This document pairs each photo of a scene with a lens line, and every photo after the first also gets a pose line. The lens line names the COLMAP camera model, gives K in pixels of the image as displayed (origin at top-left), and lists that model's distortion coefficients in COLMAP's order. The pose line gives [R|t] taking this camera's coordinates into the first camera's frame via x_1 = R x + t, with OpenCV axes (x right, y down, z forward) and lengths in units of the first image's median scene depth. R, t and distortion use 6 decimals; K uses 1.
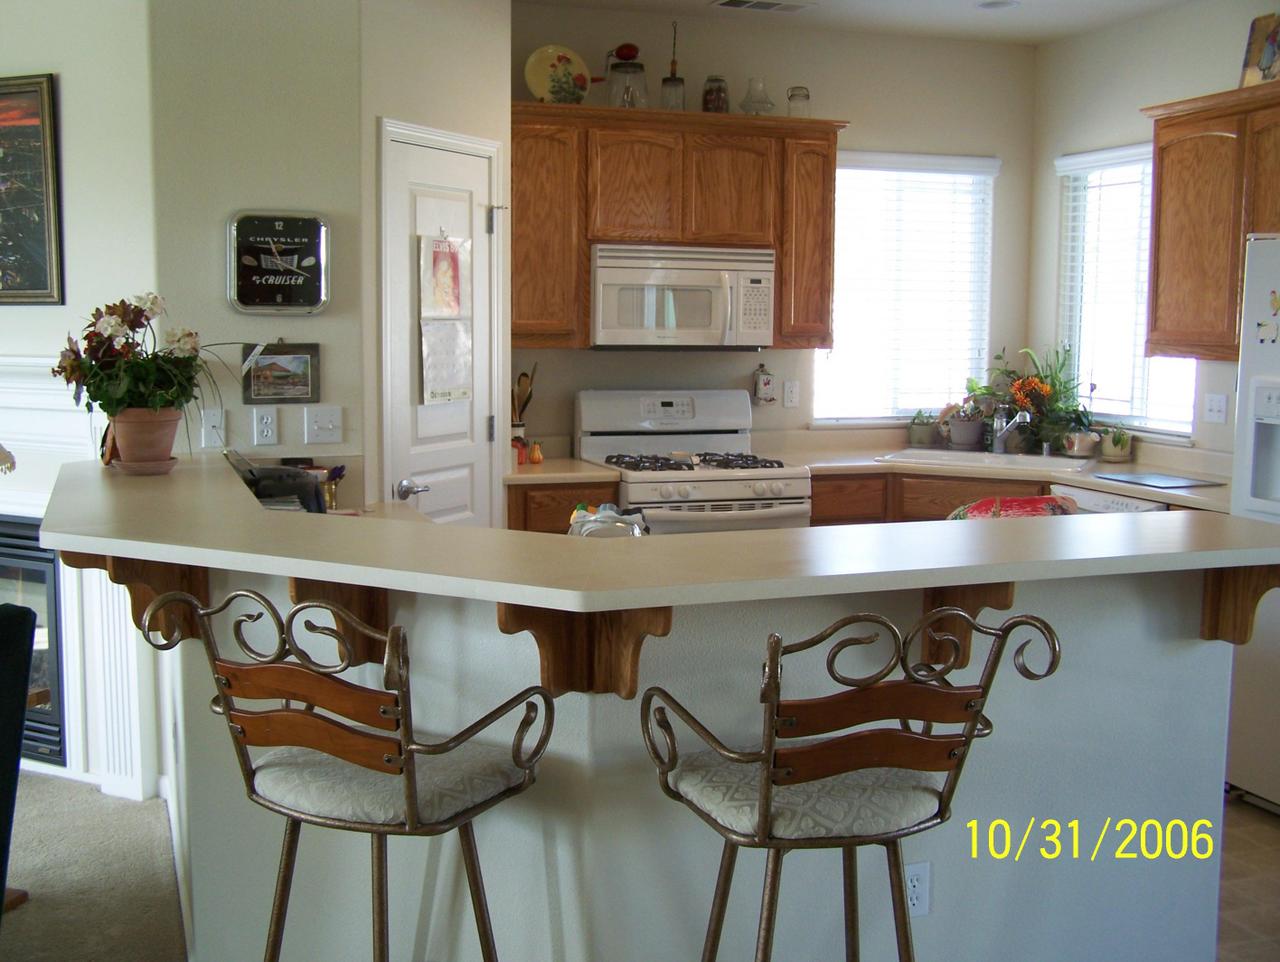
lens RADIAL K [[1462.0, 0, 591.7], [0, 1462.0, 483.7], [0, 0, 1]] dist [-0.194103, 0.384072]
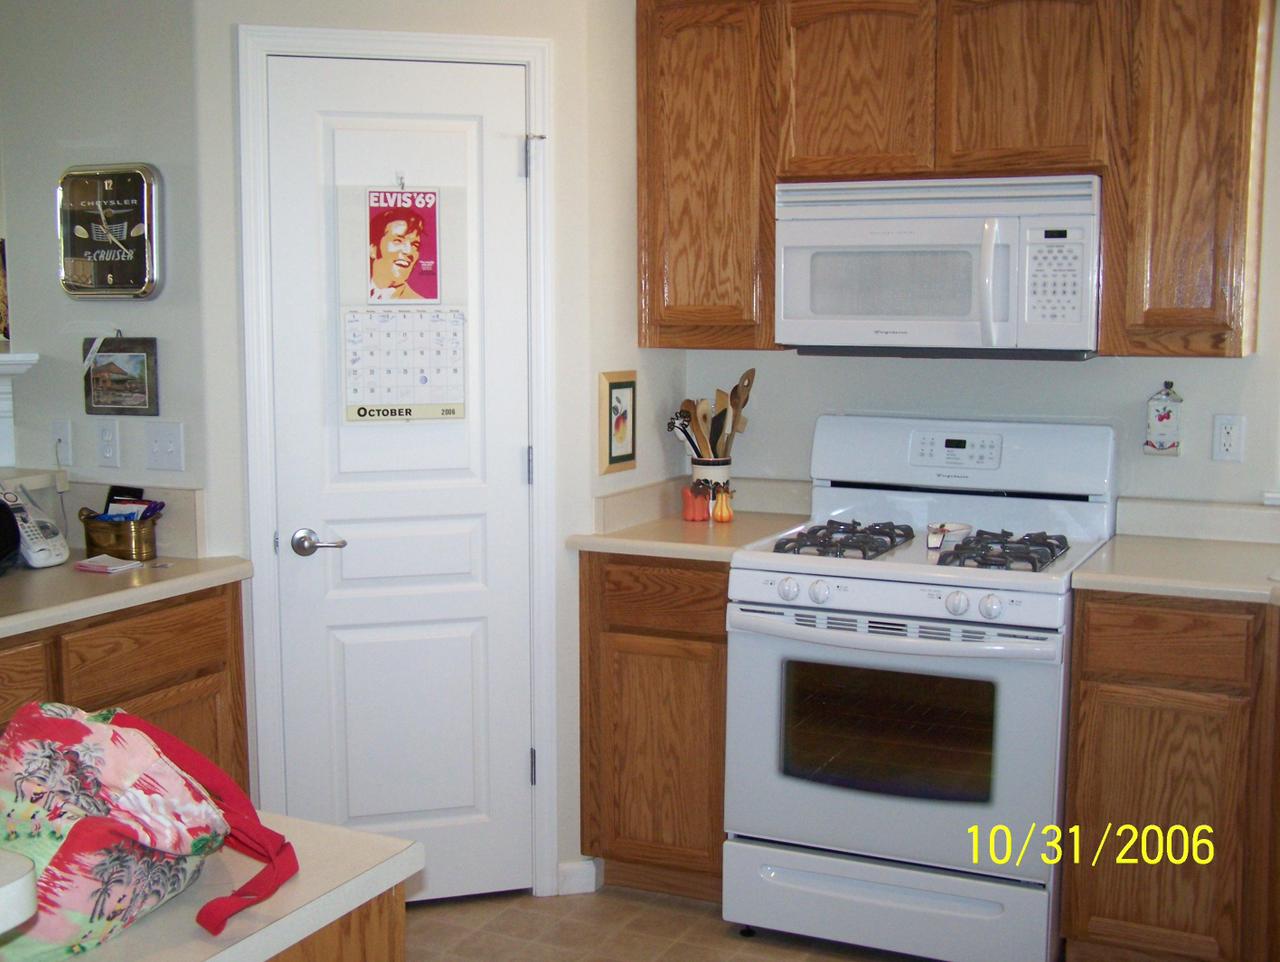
lens RADIAL K [[1551.5, 0, 581.3], [0, 1551.5, 481.7], [0, 0, 1]] dist [-0.158308, 0.368465]
pose [[0.695070, 0.073224, -0.715204, 0.422622], [-0.074894, 0.996762, 0.029265, -0.048193], [0.715031, 0.033223, 0.698303, 0.468104]]
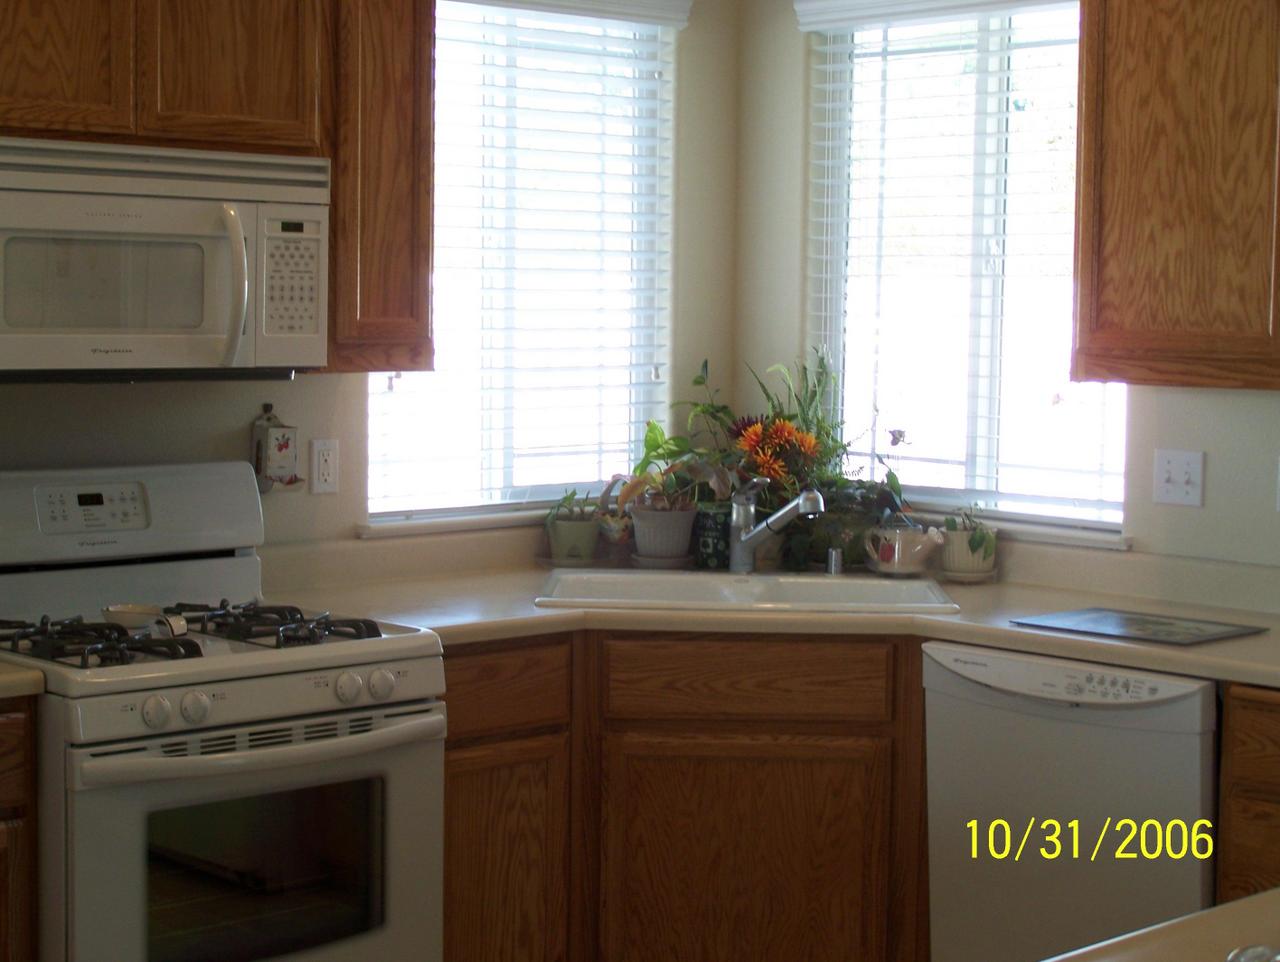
lens RADIAL K [[2290.8, 0, 590.7], [0, 2290.8, 482.3], [0, 0, 1]] dist [-0.060846, 0.156623]
pose [[0.911268, -0.027685, 0.410882, -0.101143], [0.041467, 0.998835, -0.024666, -0.037930], [-0.409720, 0.039515, 0.911355, 0.315022]]
